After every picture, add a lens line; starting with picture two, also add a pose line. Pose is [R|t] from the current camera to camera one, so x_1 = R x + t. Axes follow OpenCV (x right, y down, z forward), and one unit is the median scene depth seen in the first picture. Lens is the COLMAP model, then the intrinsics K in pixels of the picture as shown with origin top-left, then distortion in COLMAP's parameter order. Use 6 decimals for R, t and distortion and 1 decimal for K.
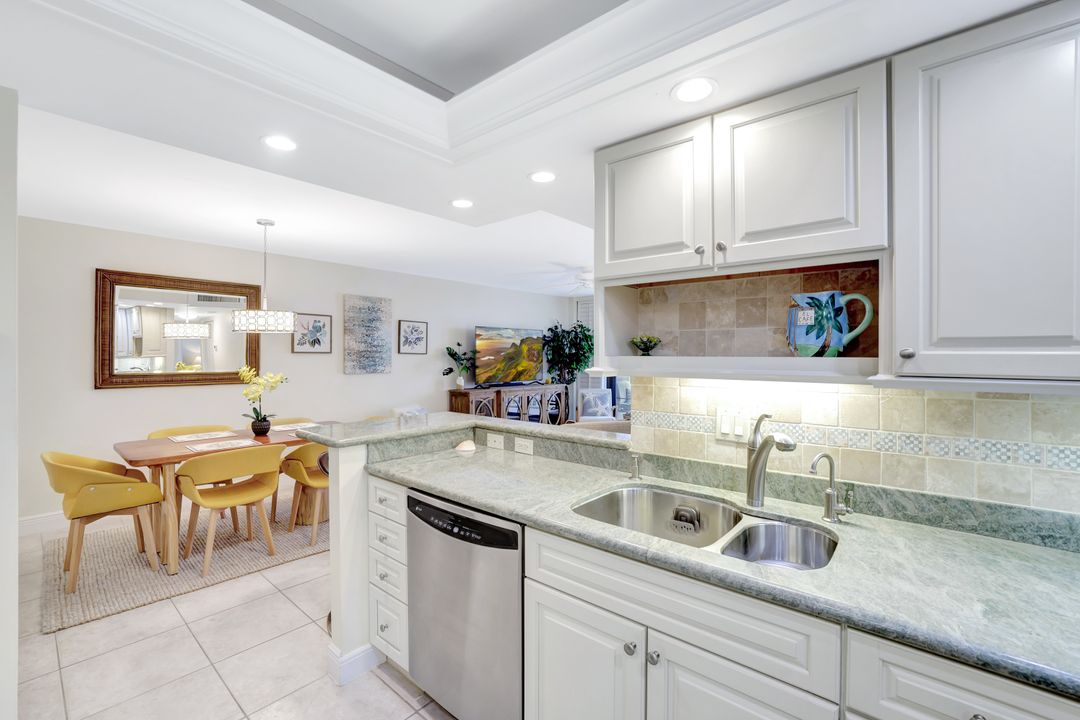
lens RADIAL K [[473.4, 0, 530.5], [0, 473.4, 352.0], [0, 0, 1]] dist [-0.043004, 0.014617]
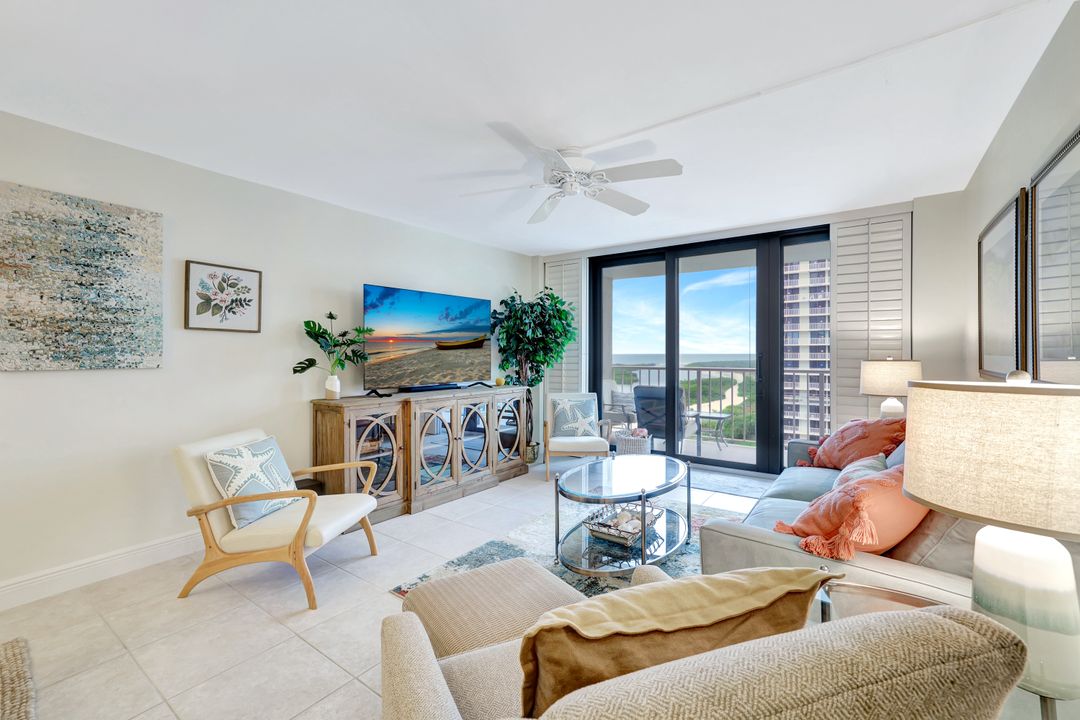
lens RADIAL K [[459.7, 0, 539.0], [0, 459.7, 351.1], [0, 0, 1]] dist [0.001731, 0.000492]
pose [[0.995400, -0.000820, 0.095800, 0.035980], [0.000767, 1.000000, 0.000590, 0.023937], [-0.095800, -0.000514, 0.995400, 0.450593]]
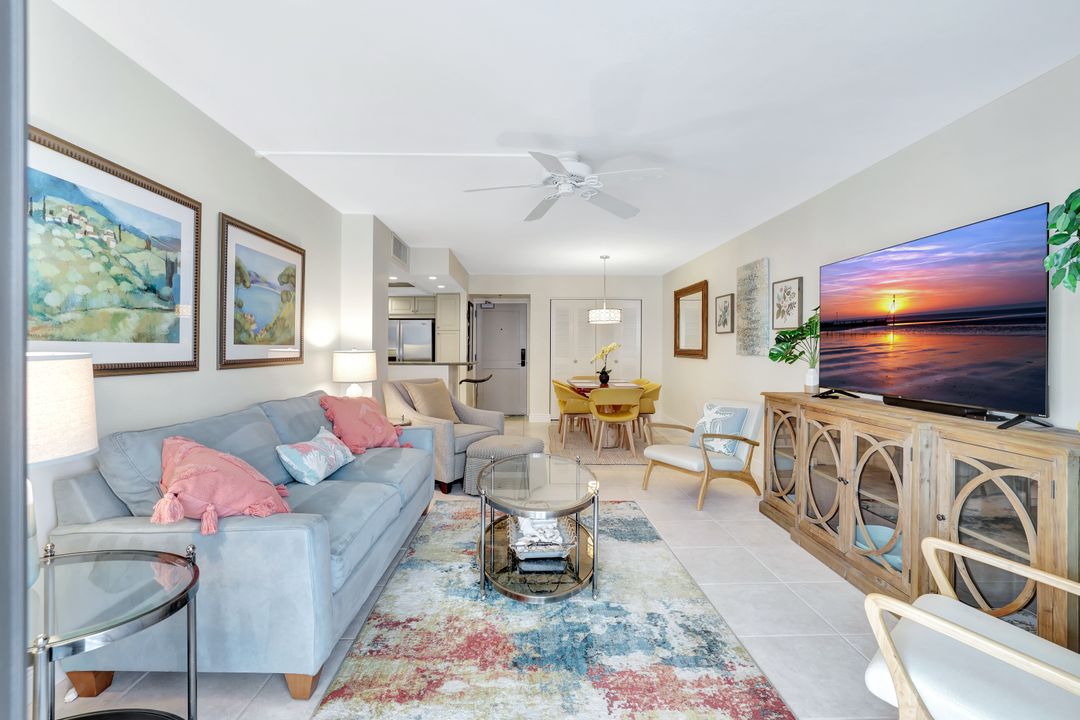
lens RADIAL K [[473.4, 0, 530.5], [0, 473.4, 352.0], [0, 0, 1]] dist [-0.043004, 0.014617]
pose [[-0.732997, 0.001786, -0.680229, 0.436958], [-0.004416, 0.999963, 0.007384, 0.030983], [0.680217, 0.008417, -0.732962, 1.165513]]
